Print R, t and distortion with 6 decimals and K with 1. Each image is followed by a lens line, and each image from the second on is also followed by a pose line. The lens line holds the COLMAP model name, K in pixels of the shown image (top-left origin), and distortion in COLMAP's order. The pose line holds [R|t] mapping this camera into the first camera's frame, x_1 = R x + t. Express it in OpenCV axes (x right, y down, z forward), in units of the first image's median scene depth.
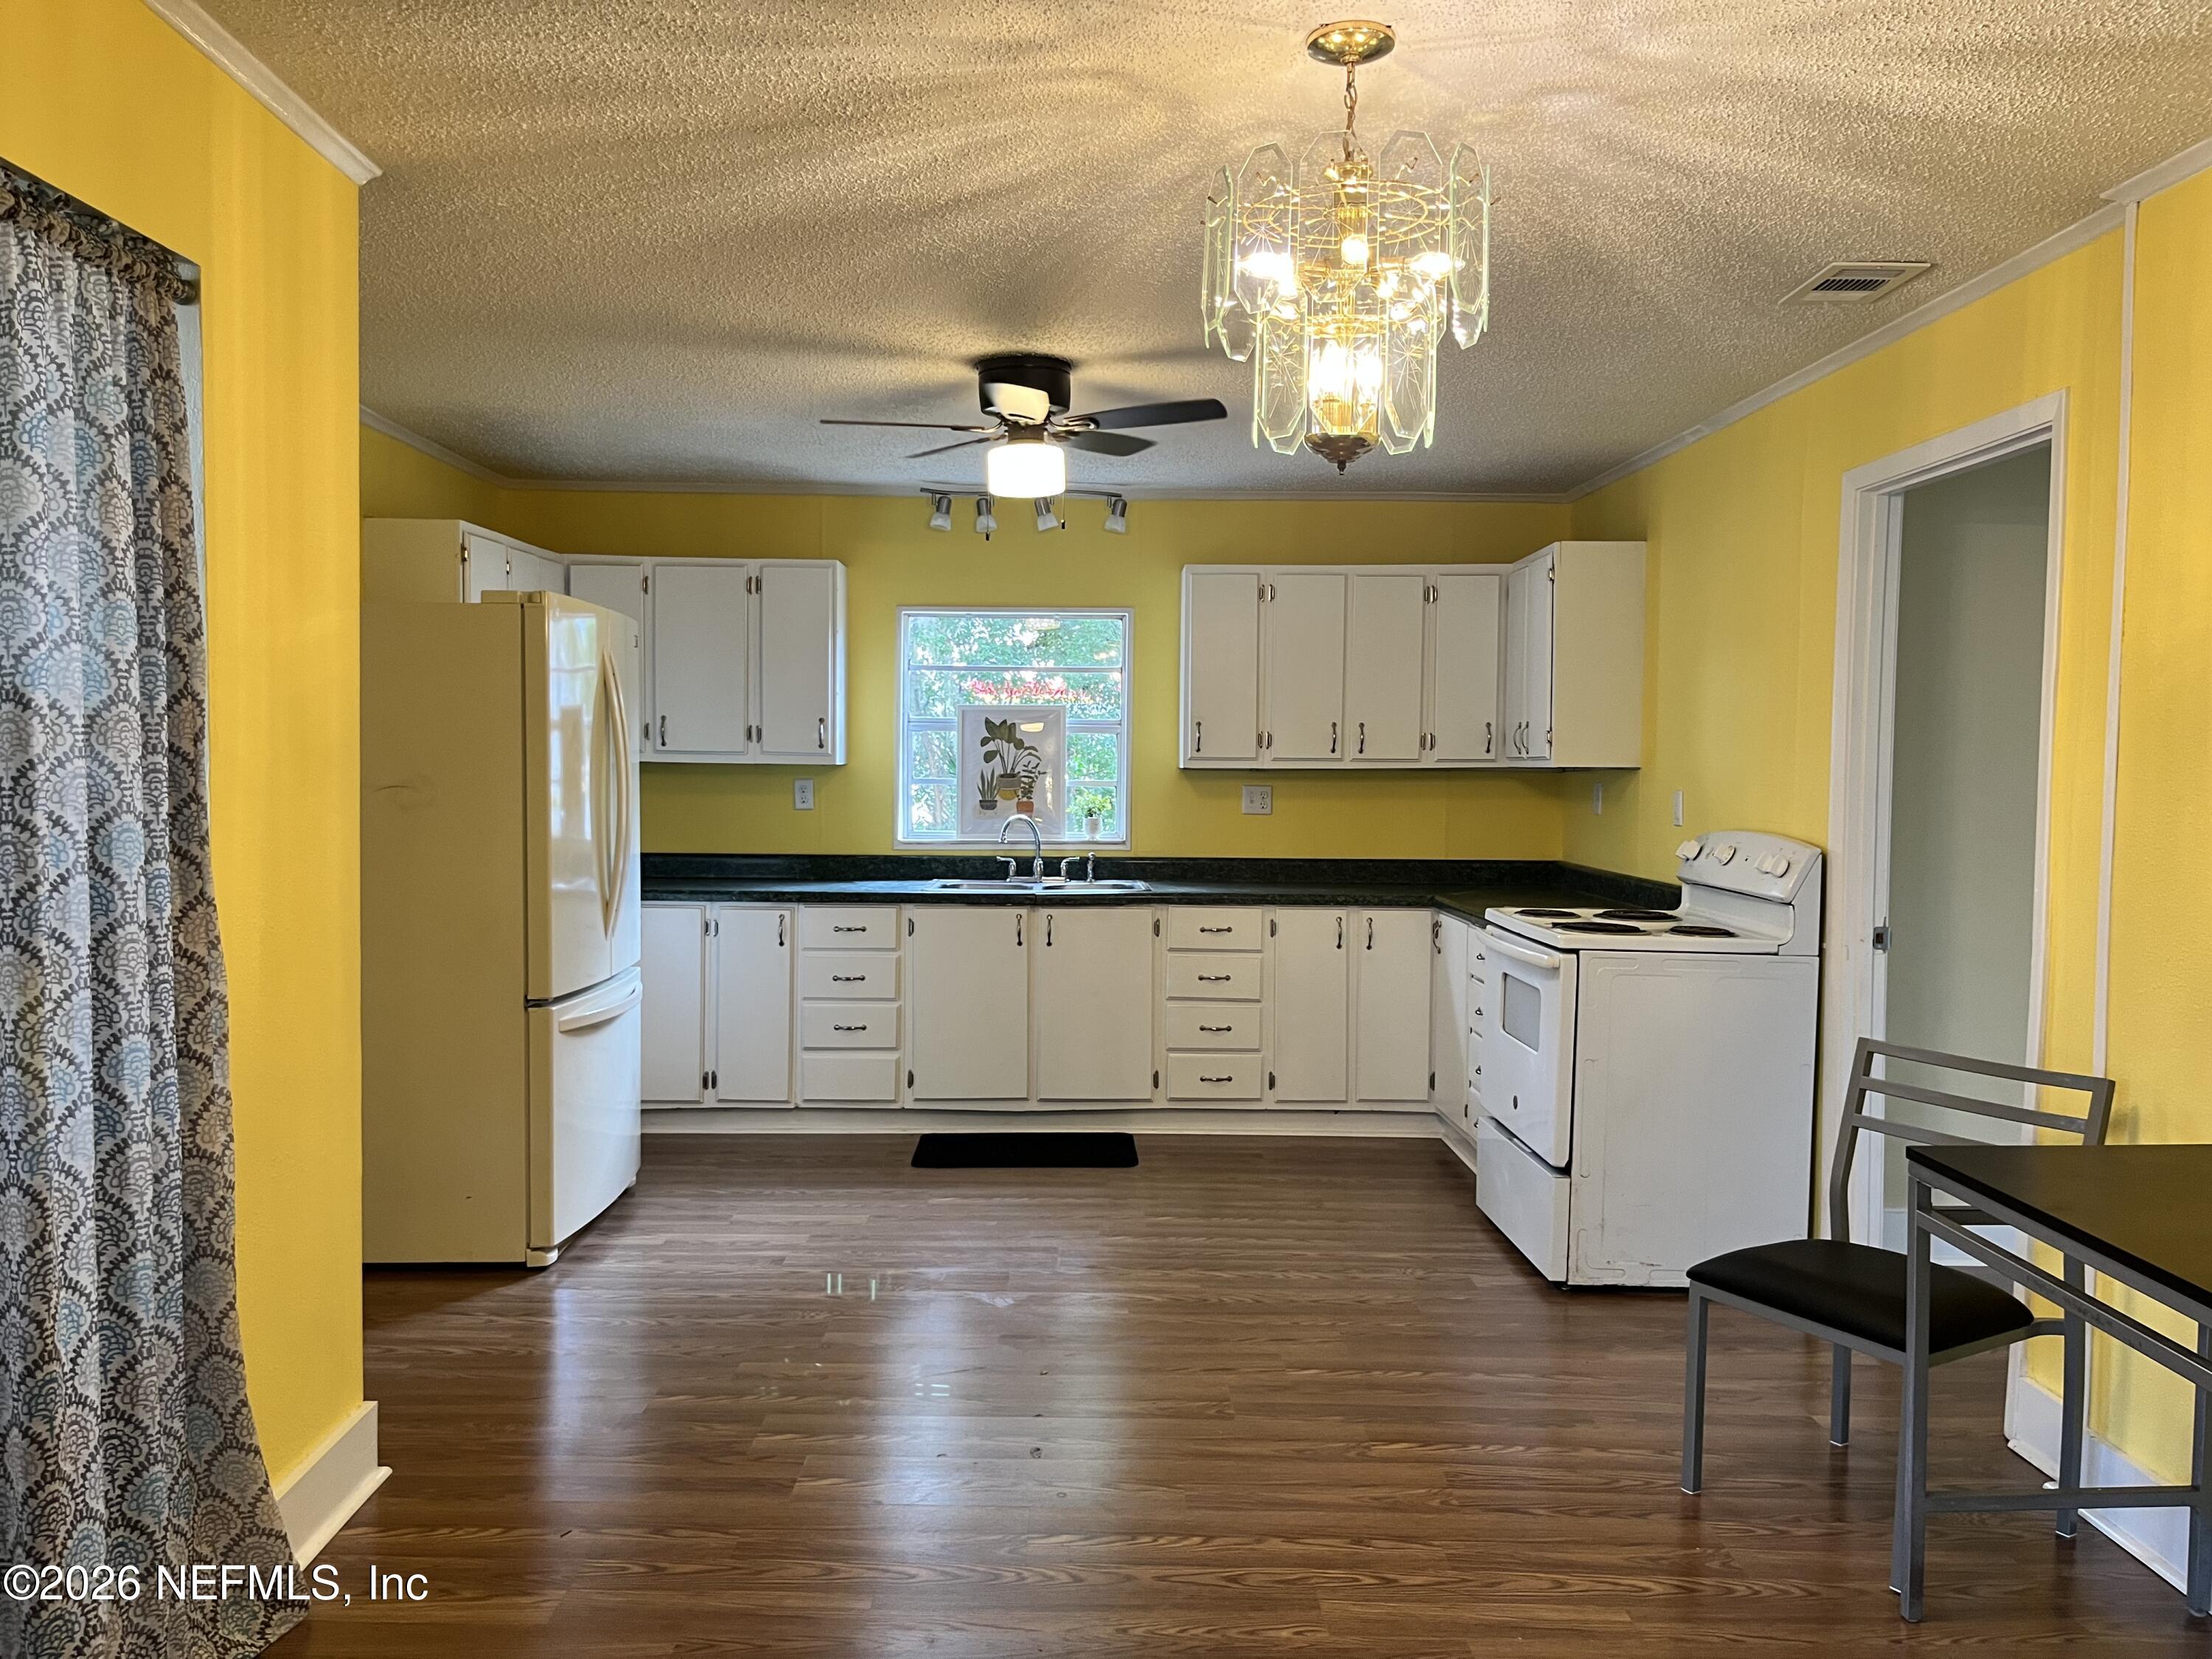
lens RADIAL K [[1675.7, 0, 1095.6], [0, 1675.7, 835.9], [0, 0, 1]] dist [0.060994, -0.083723]
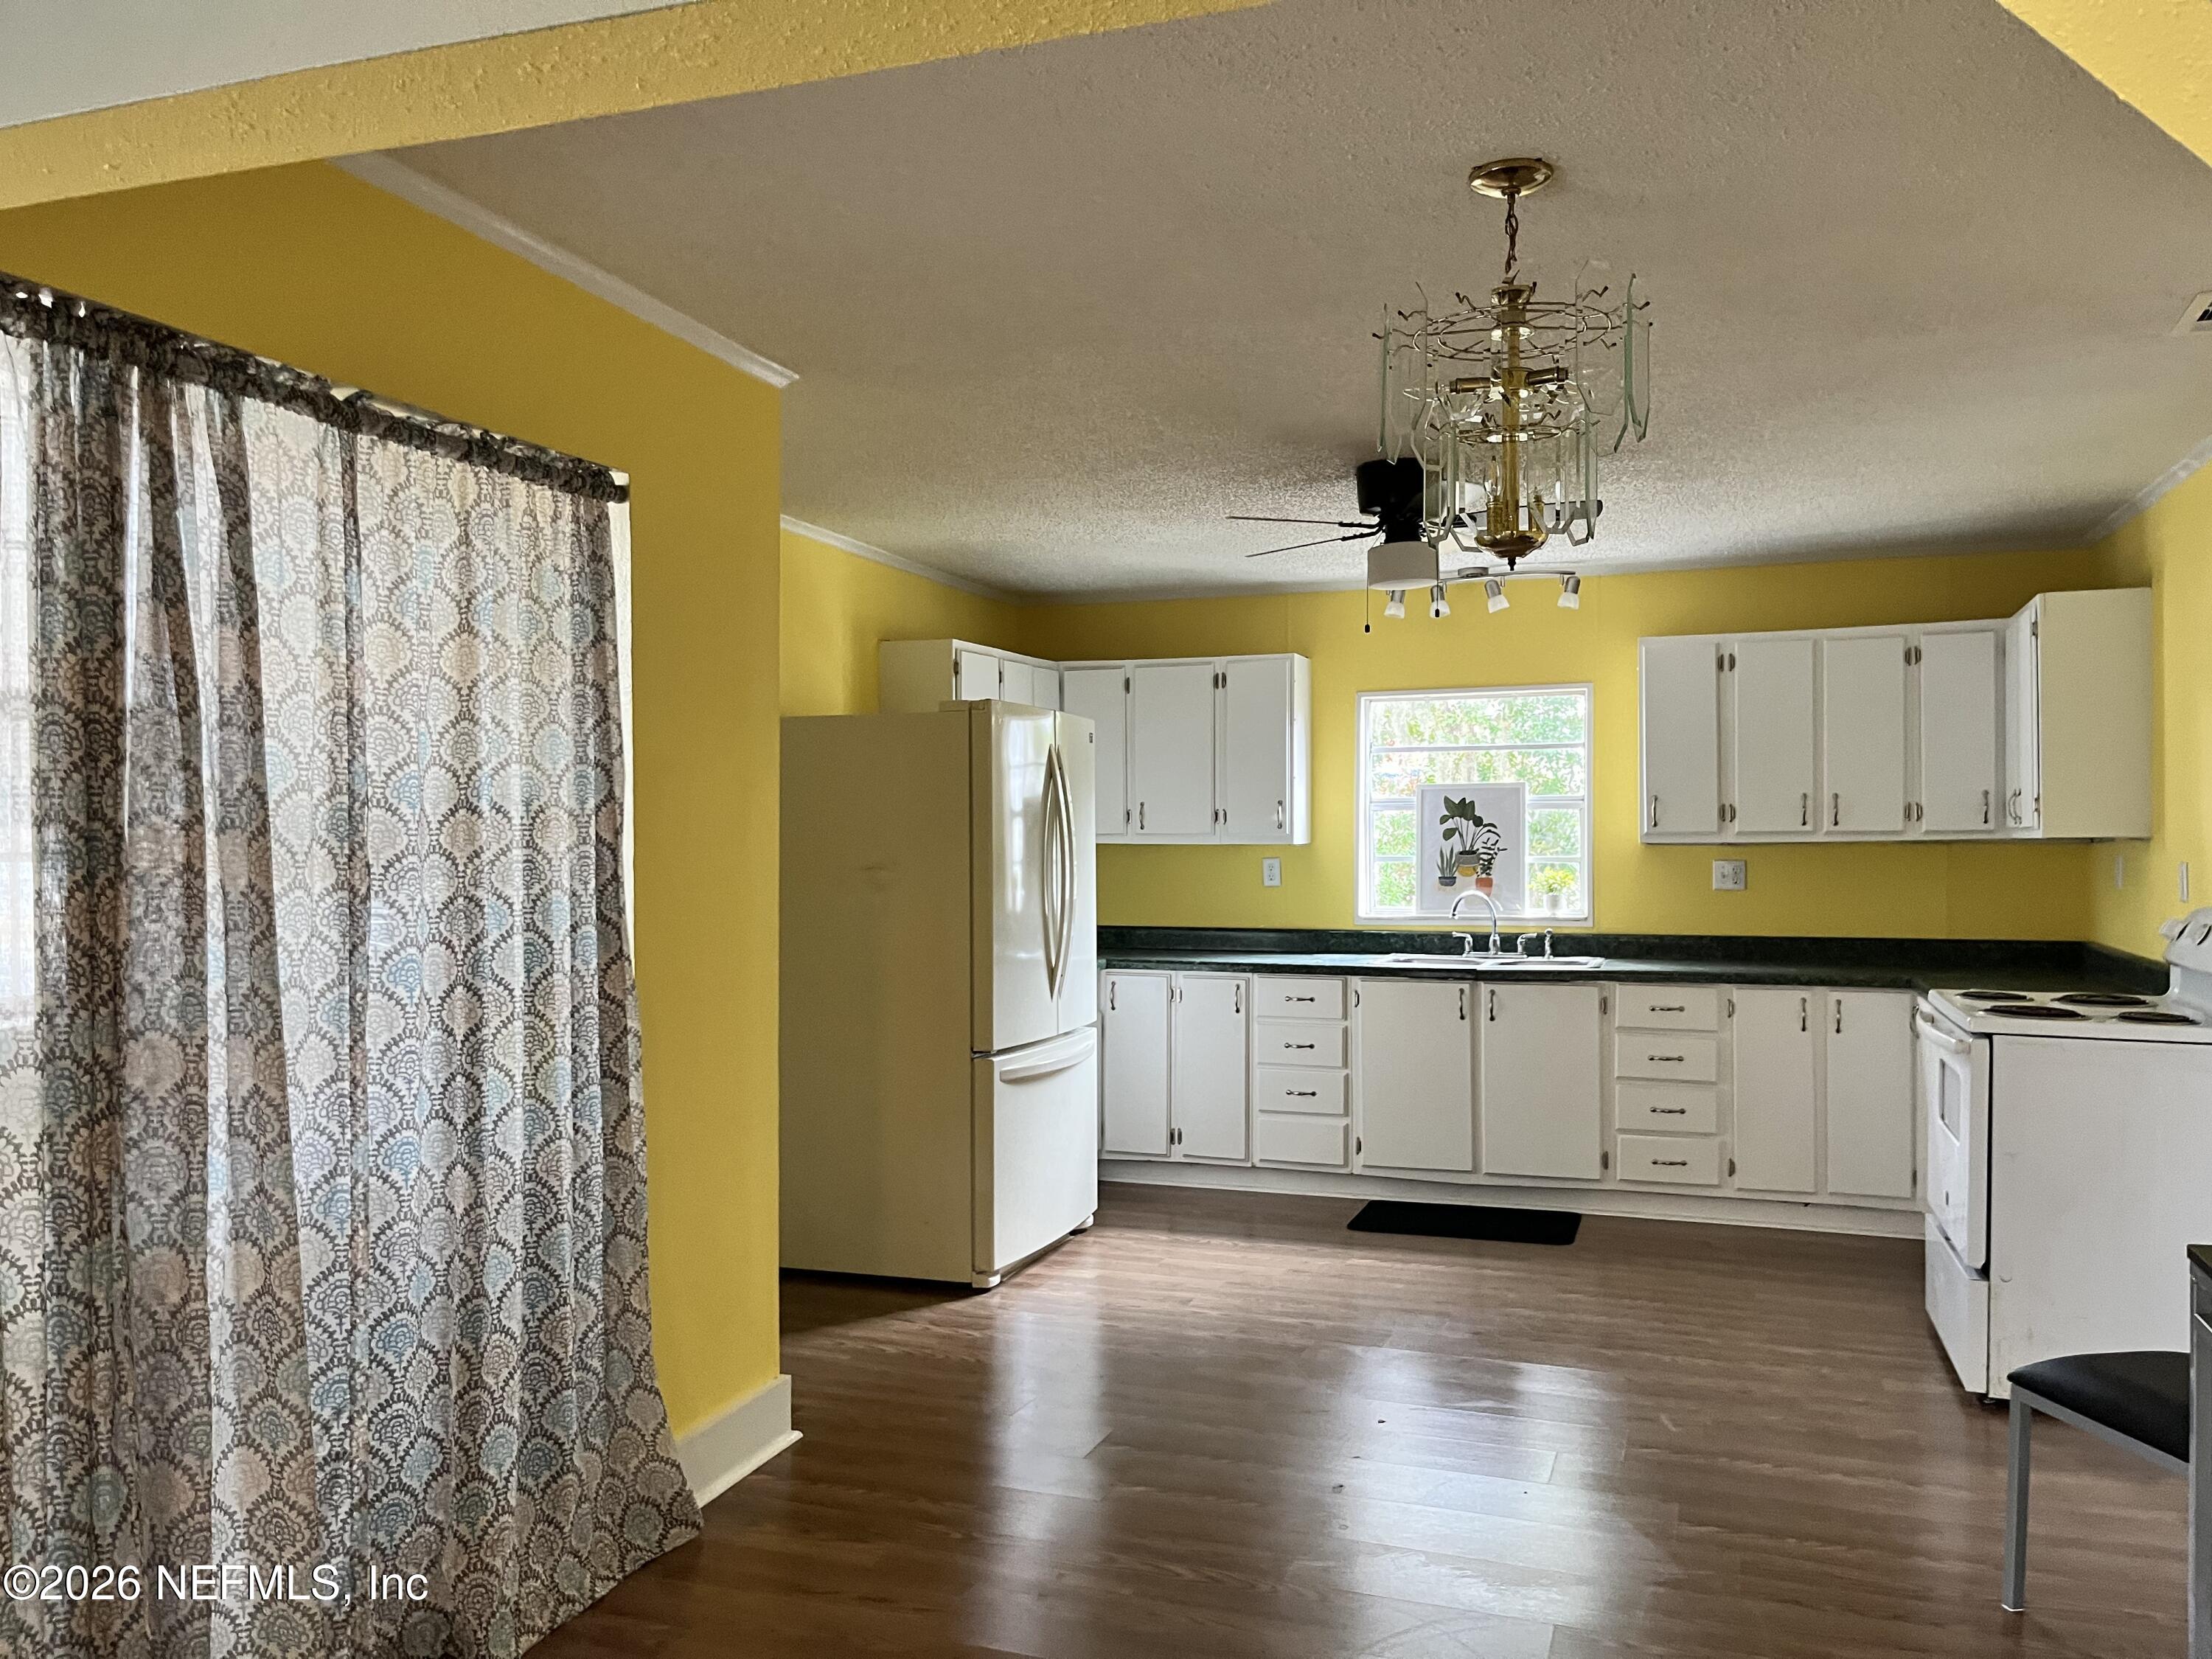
lens RADIAL K [[1675.7, 0, 1122.0], [0, 1675.7, 842.3], [0, 0, 1]] dist [0.060994, -0.083723]
pose [[0.938635, -0.012527, -0.344685, 0.114027], [-0.002308, 0.999090, -0.042595, 0.001910], [0.344905, 0.040777, 0.937751, -0.034373]]
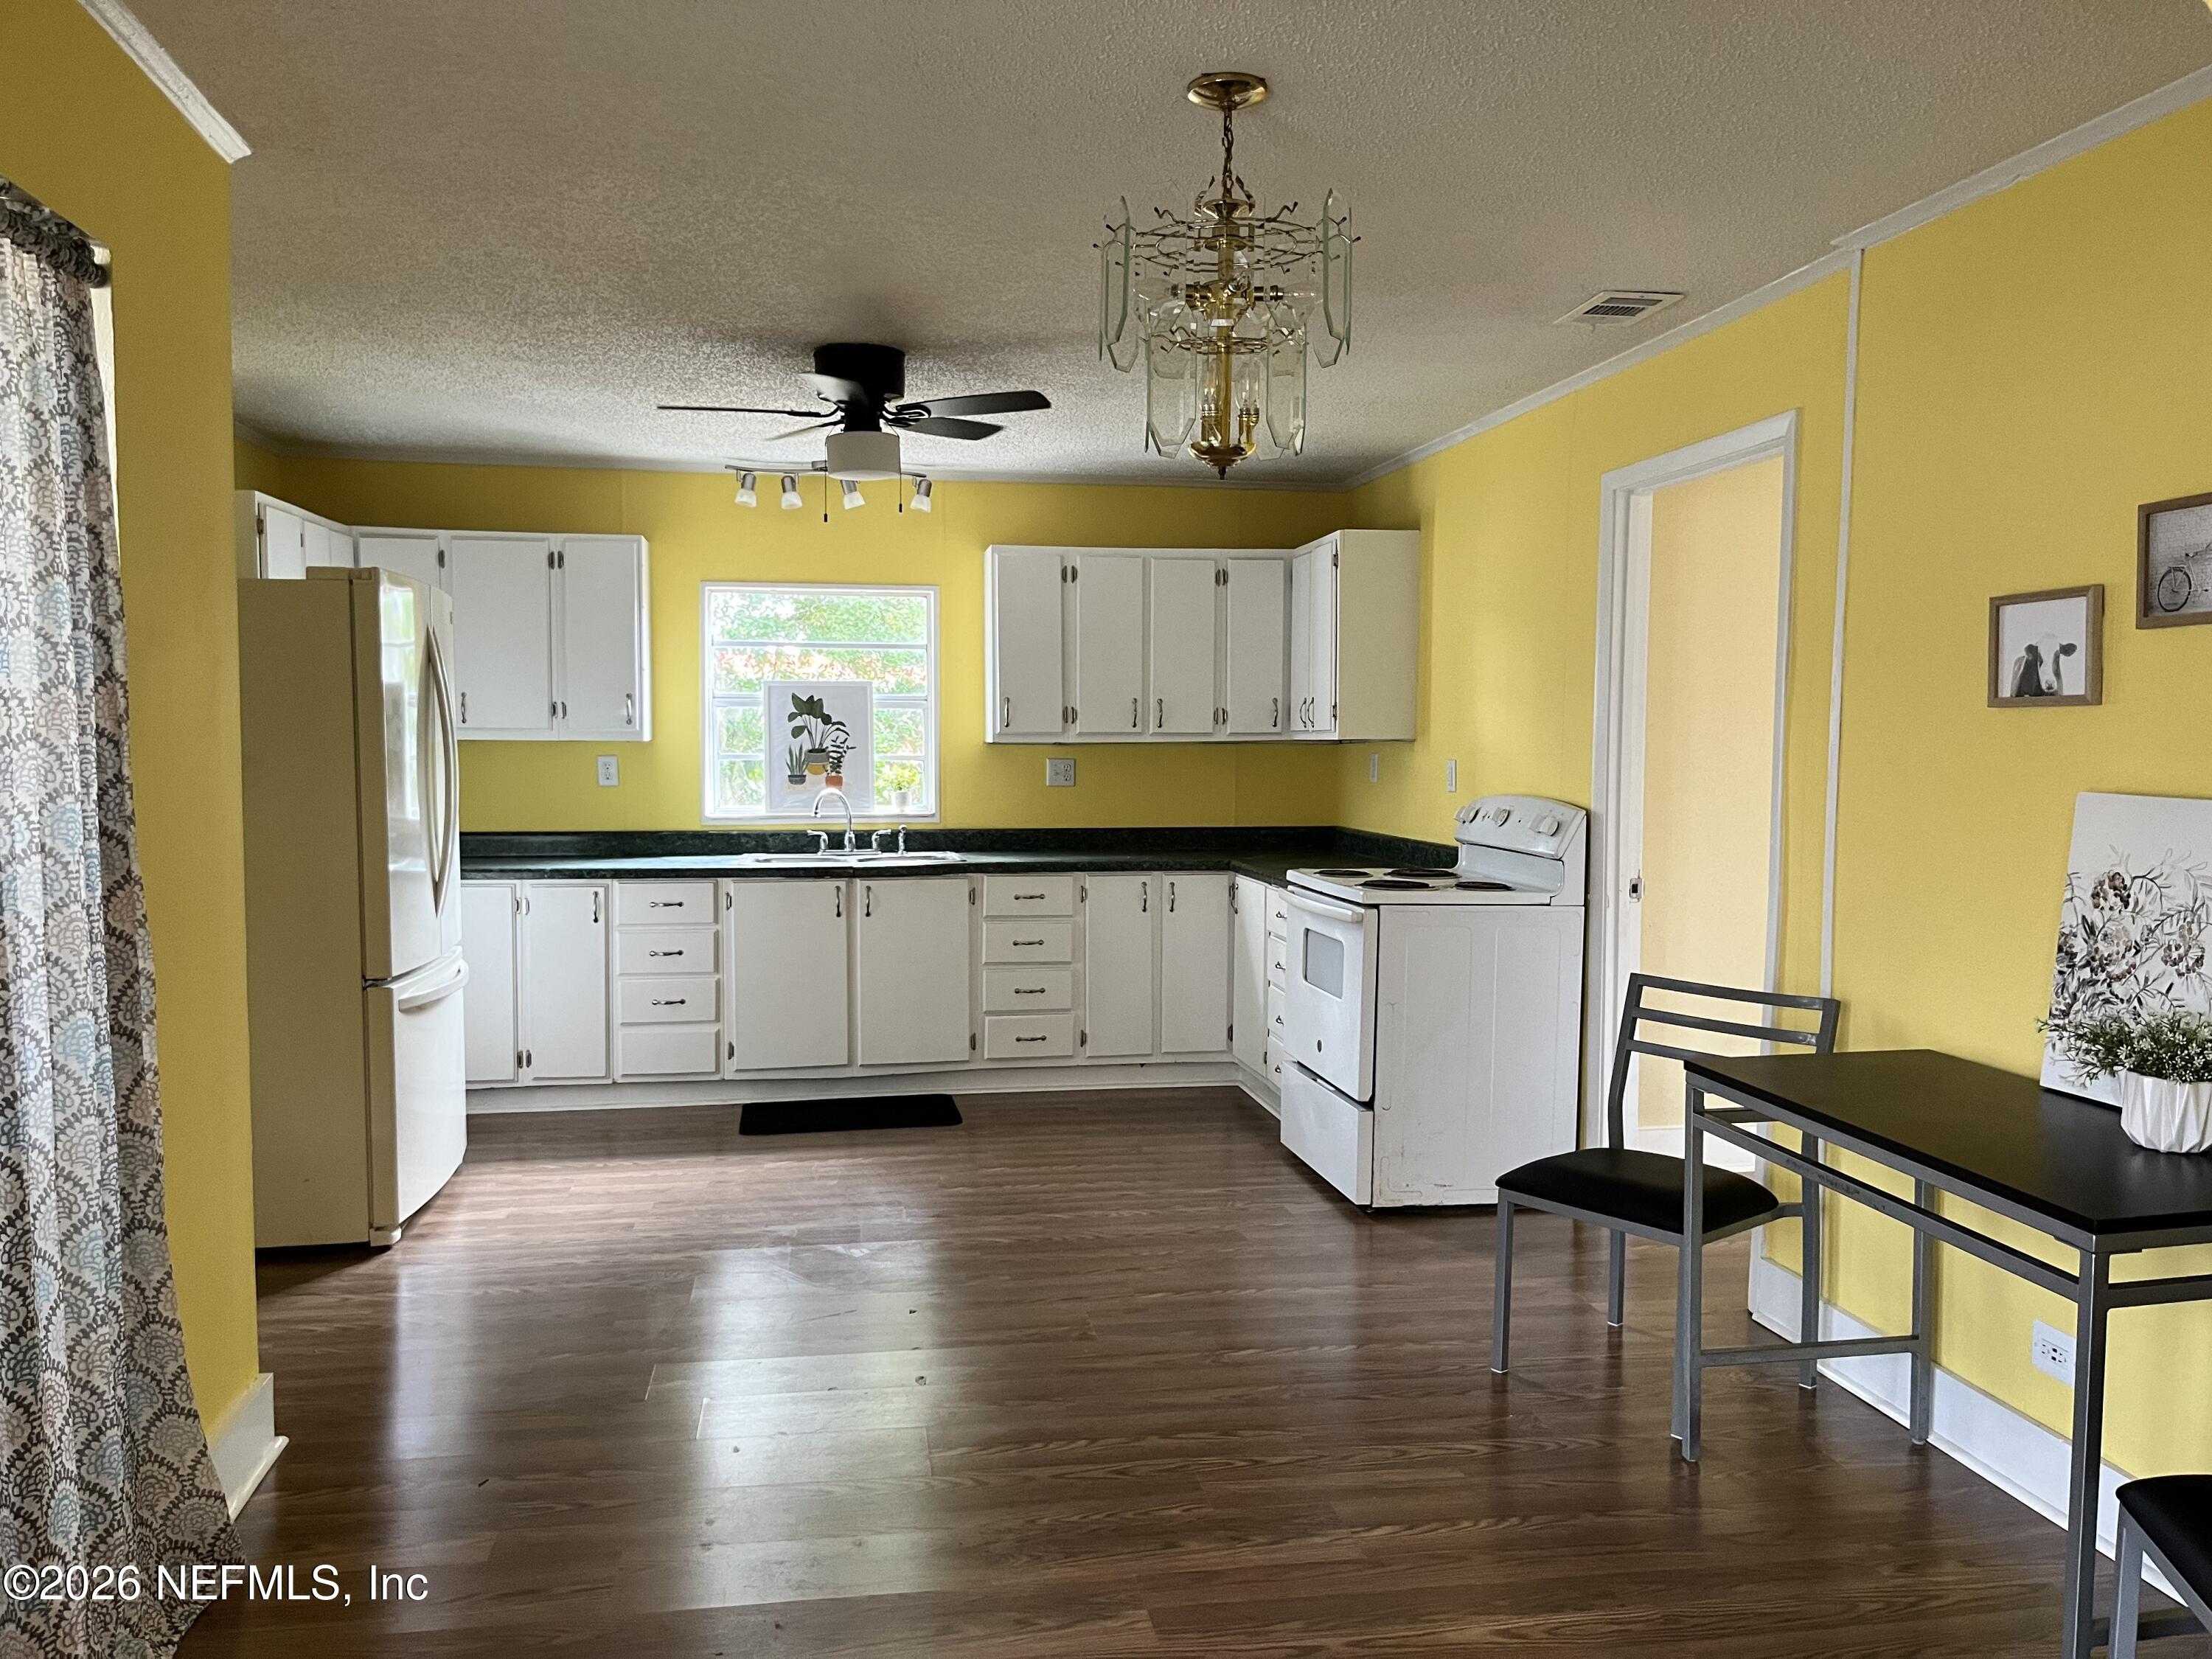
lens RADIAL K [[1675.7, 0, 1117.3], [0, 1675.7, 853.2], [0, 0, 1]] dist [0.060994, -0.083723]
pose [[0.986272, -0.017893, 0.164157, -0.044918], [0.013615, 0.999539, 0.027148, 0.001111], [-0.164567, -0.024541, 0.986061, -0.039704]]
